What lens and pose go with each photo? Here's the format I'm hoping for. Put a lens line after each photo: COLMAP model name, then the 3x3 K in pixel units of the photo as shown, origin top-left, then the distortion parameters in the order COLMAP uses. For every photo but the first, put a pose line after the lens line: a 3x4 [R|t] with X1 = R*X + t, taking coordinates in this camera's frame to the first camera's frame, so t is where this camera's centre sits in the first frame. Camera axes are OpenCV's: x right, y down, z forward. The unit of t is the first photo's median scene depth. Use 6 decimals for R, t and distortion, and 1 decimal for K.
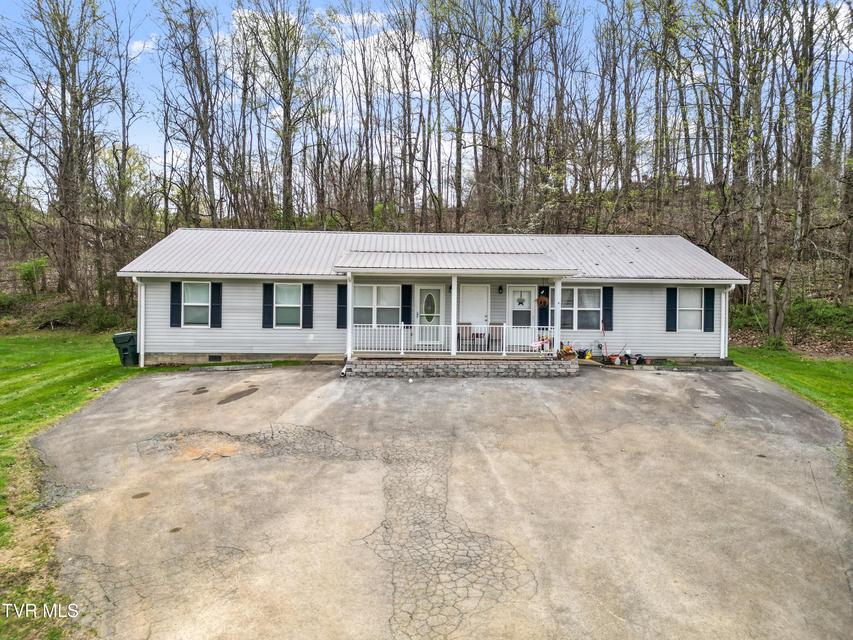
lens RADIAL K [[594.2, 0, 432.0], [0, 594.2, 318.7], [0, 0, 1]] dist [0.071481, 0.002649]
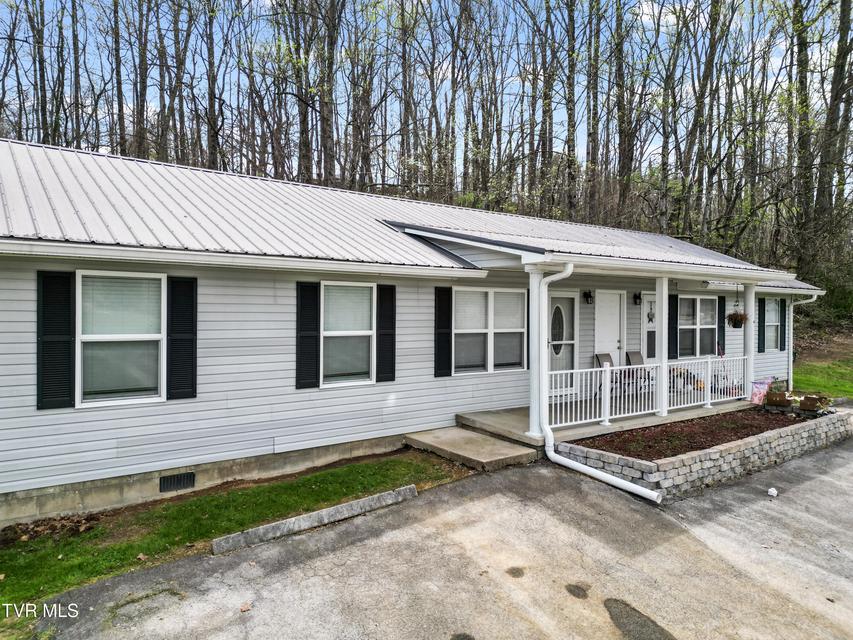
lens RADIAL K [[590.6, 0, 429.2], [0, 590.6, 322.0], [0, 0, 1]] dist [0.047583, -0.004921]
pose [[0.828357, -0.015413, 0.559988, -0.438522], [0.012446, 0.999881, 0.009109, -0.033879], [-0.560062, -0.000576, 0.828451, 0.610002]]
